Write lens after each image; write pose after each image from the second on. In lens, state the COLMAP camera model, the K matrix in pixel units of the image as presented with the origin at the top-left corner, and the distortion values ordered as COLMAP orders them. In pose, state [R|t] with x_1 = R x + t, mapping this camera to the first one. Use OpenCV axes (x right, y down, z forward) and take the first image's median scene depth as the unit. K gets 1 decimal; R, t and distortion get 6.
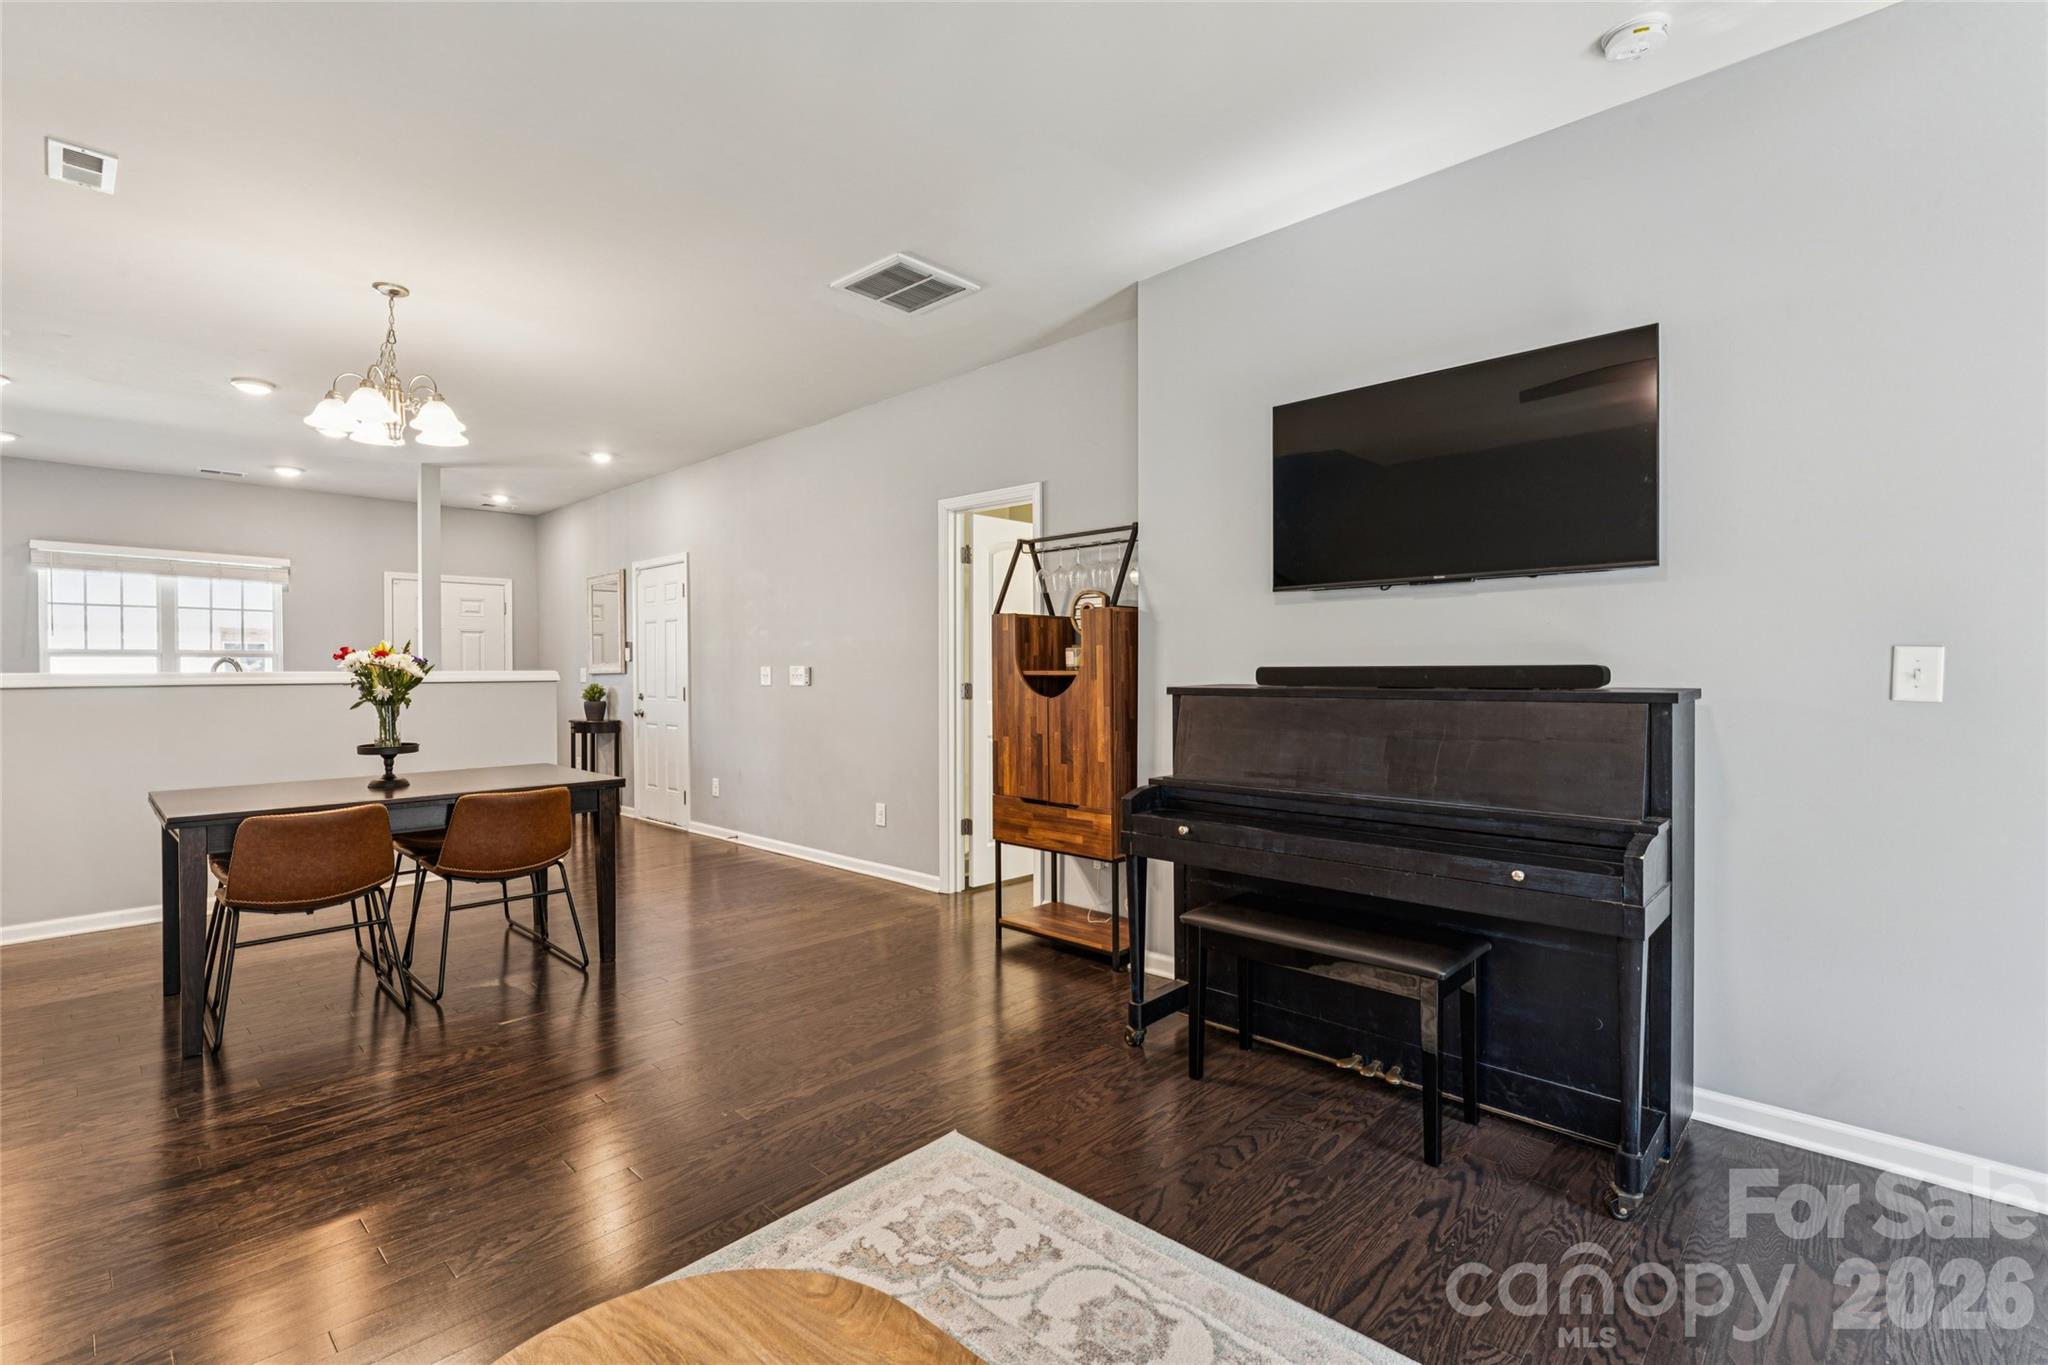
lens RADIAL K [[923.5, 0, 1021.9], [0, 923.5, 673.9], [0, 0, 1]] dist [0.001368, -0.000801]
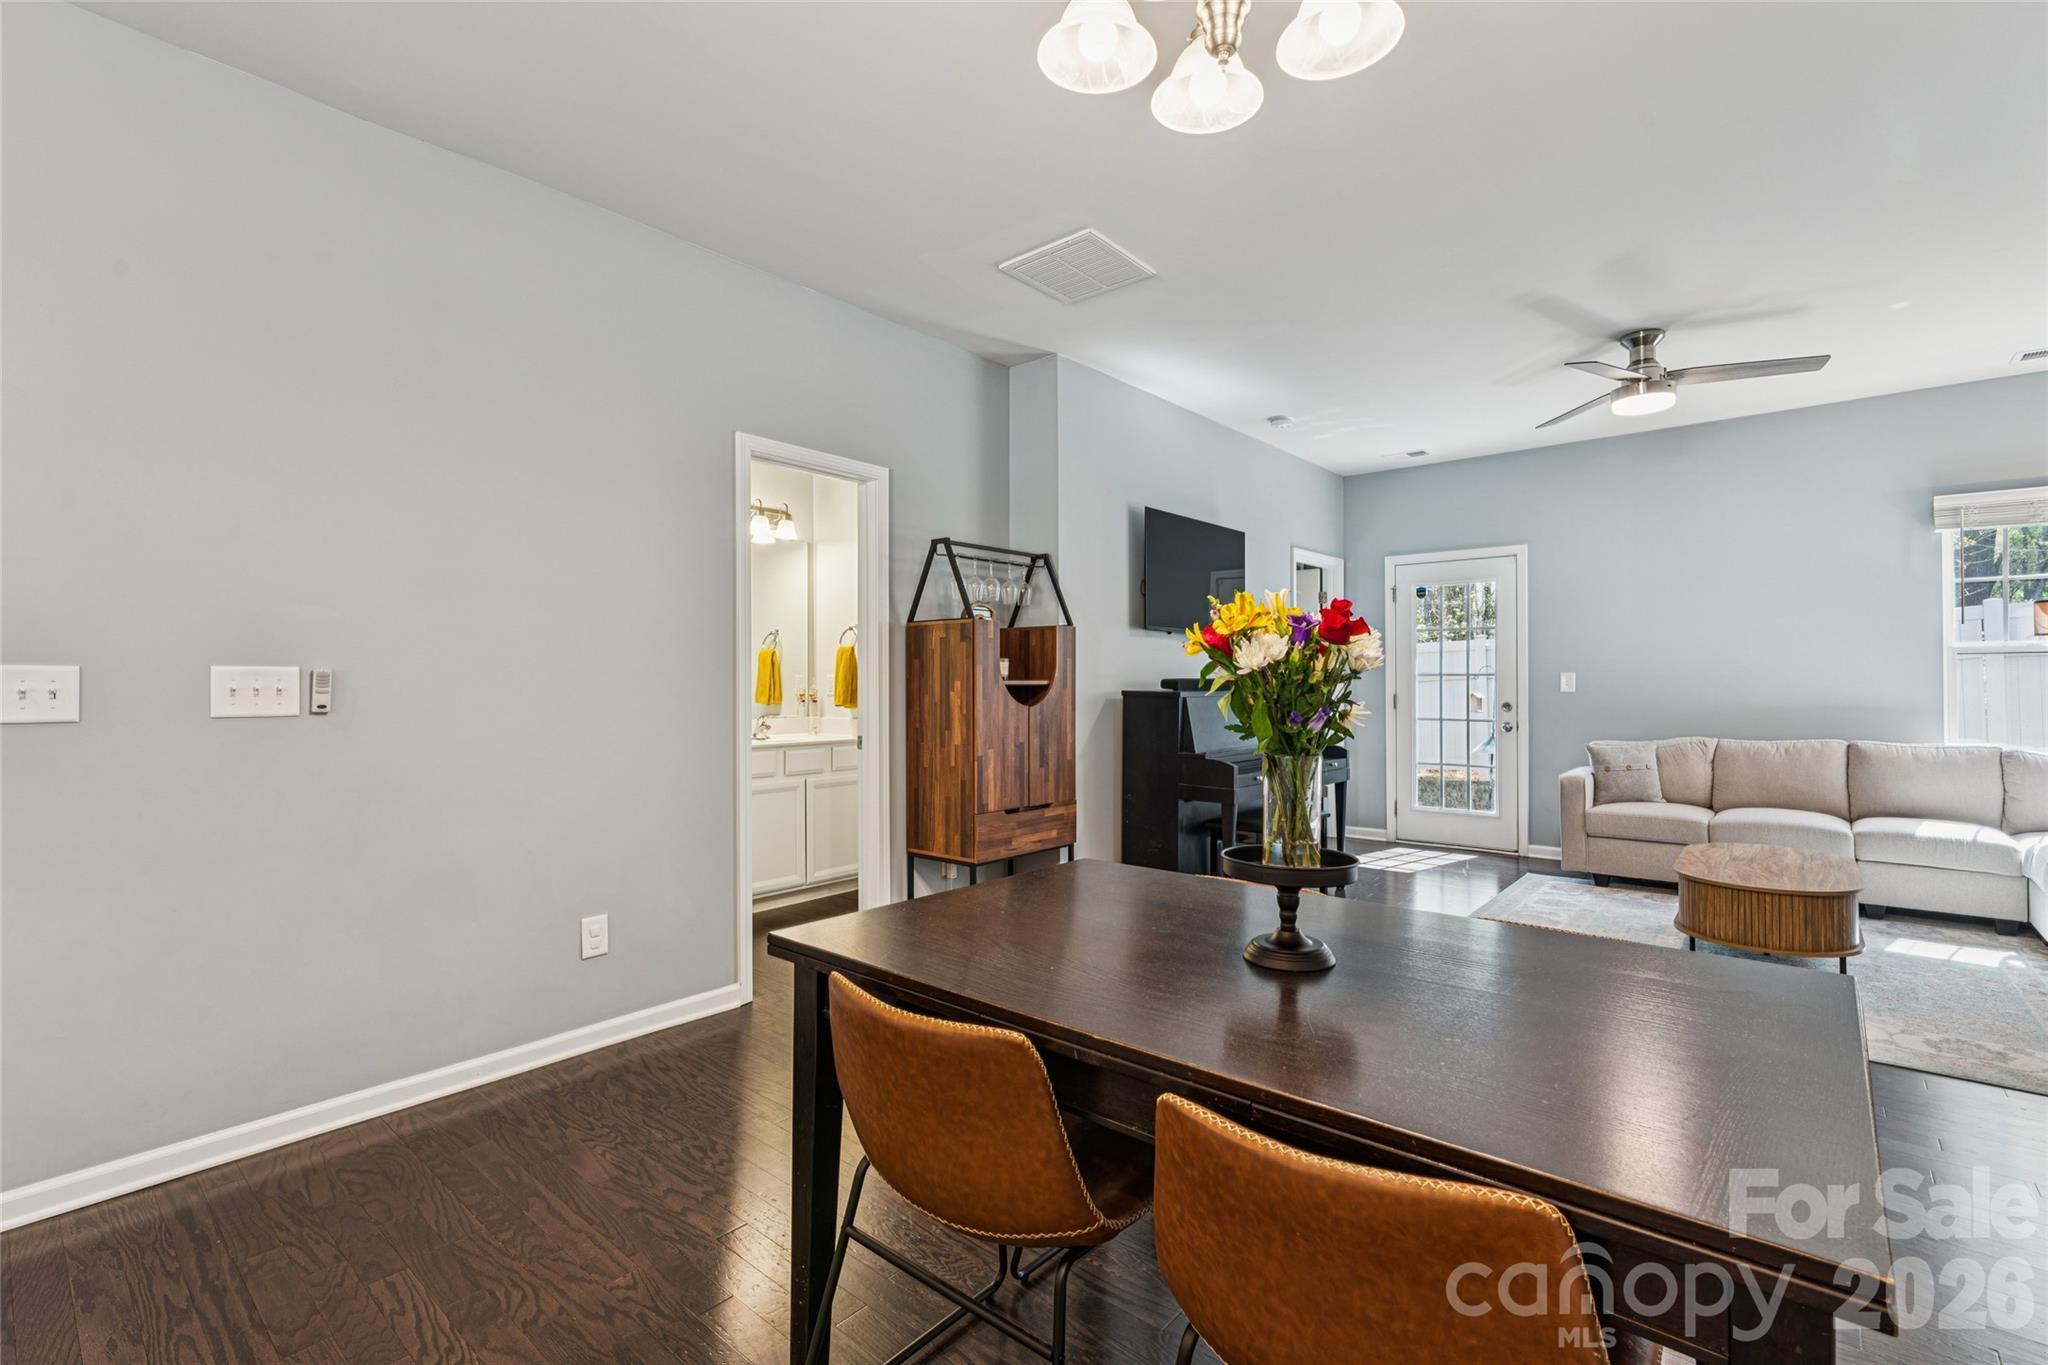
lens RADIAL K [[923.5, 0, 1023.5], [0, 923.5, 679.3], [0, 0, 1]] dist [0.001368, -0.000801]
pose [[-0.053488, 0.010228, 0.998516, -1.040269], [0.009449, 0.999908, -0.009736, 0.005581], [-0.998524, 0.008914, -0.053579, 1.096553]]
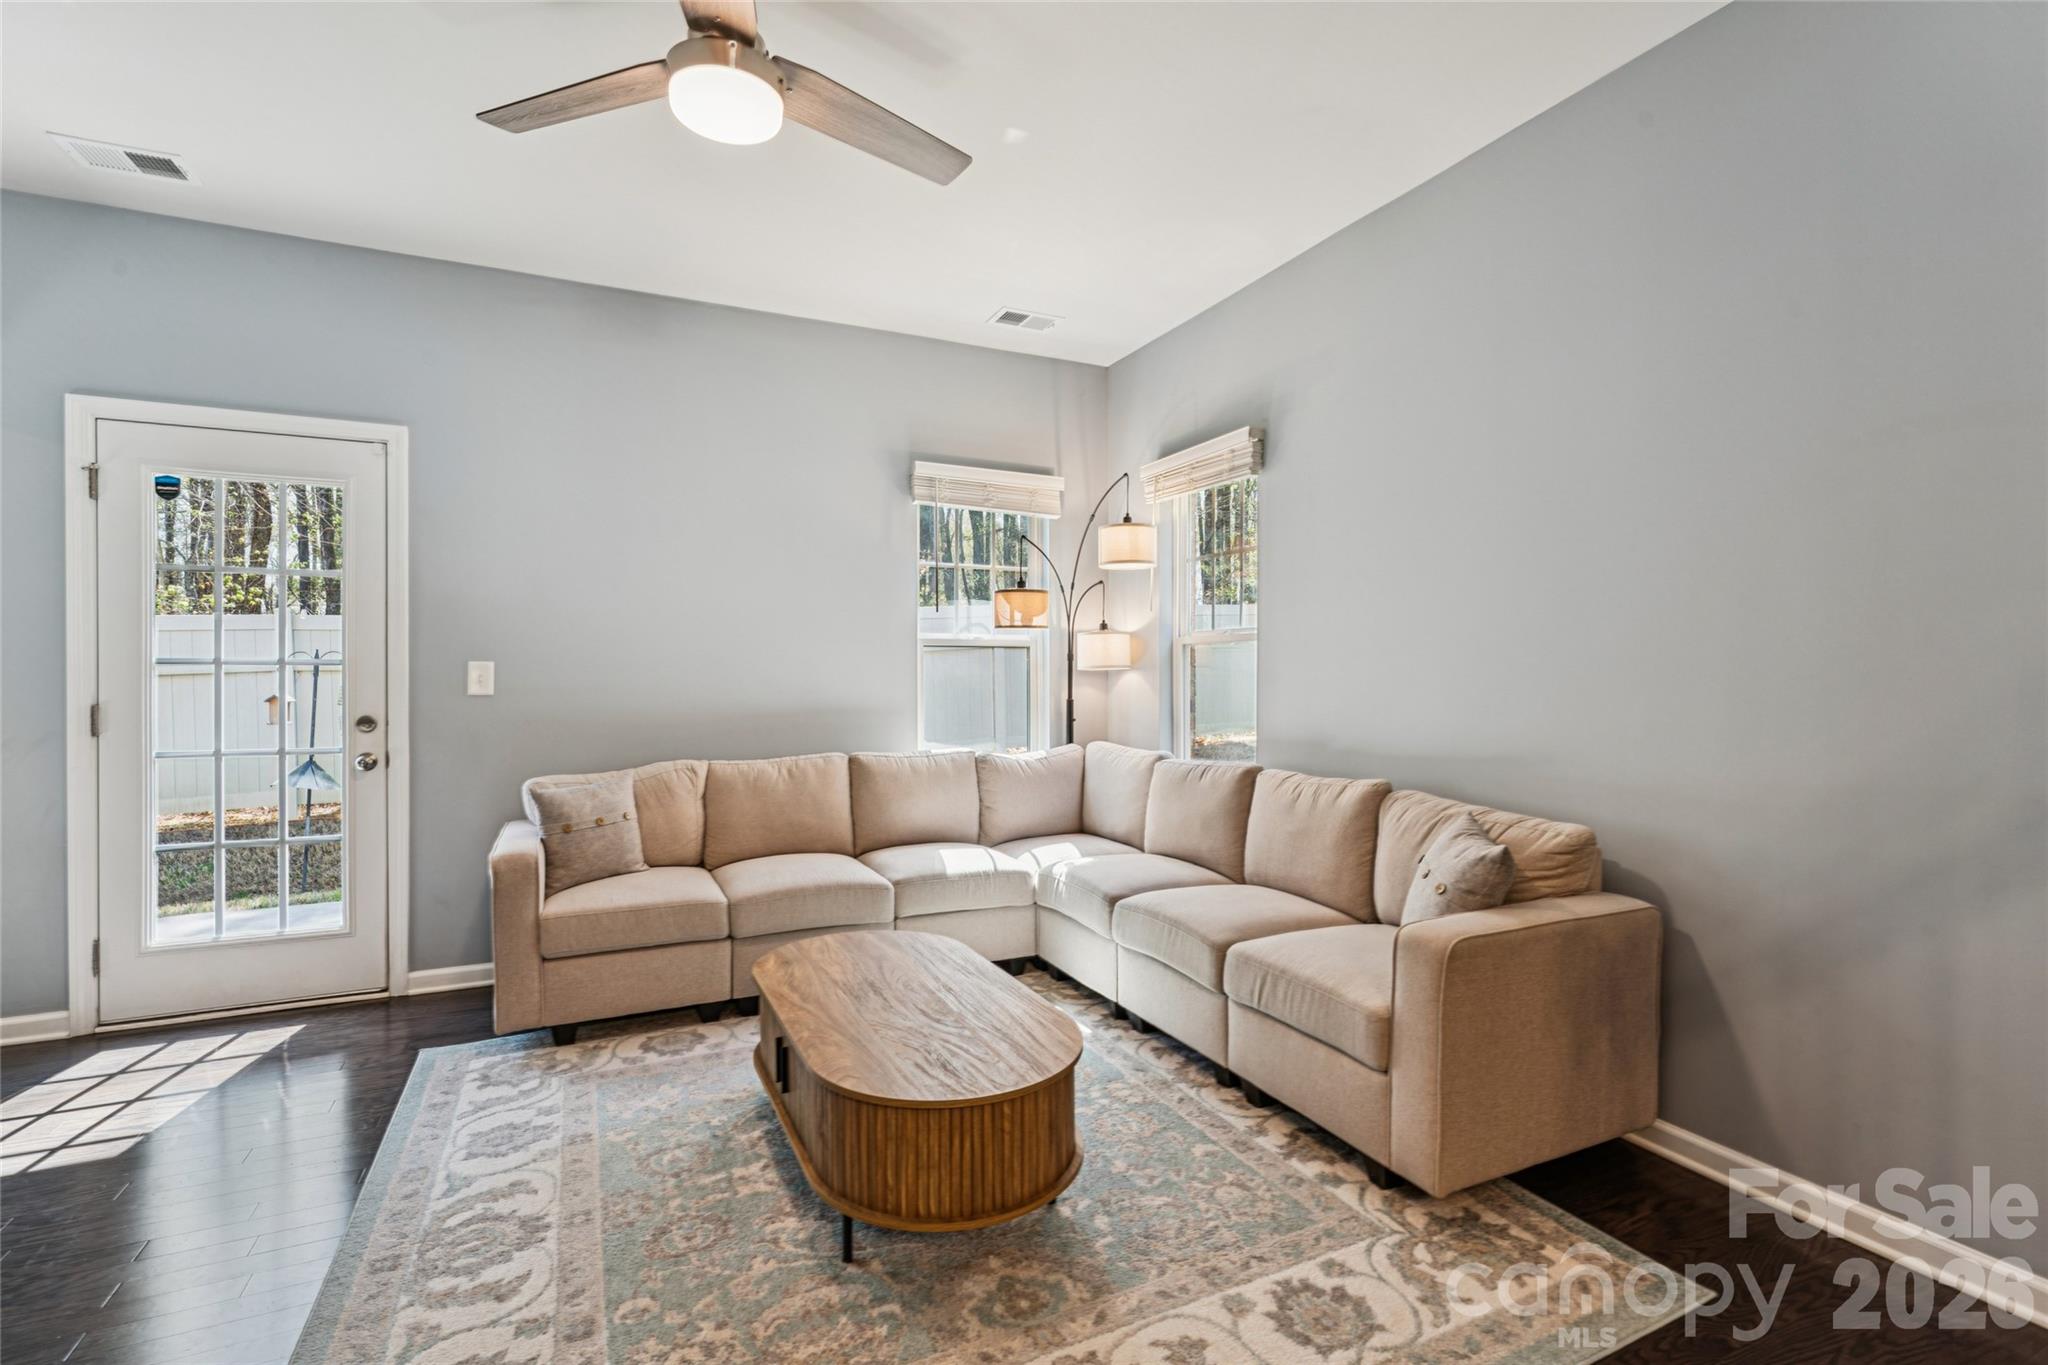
lens RADIAL K [[923.5, 0, 1015.3], [0, 923.5, 679.6], [0, 0, 1]] dist [0.001368, -0.000801]
pose [[-0.930317, 0.004908, 0.366722, -0.325117], [0.008414, 0.999933, 0.007963, 0.002705], [-0.366659, 0.010494, -0.930296, 0.732753]]
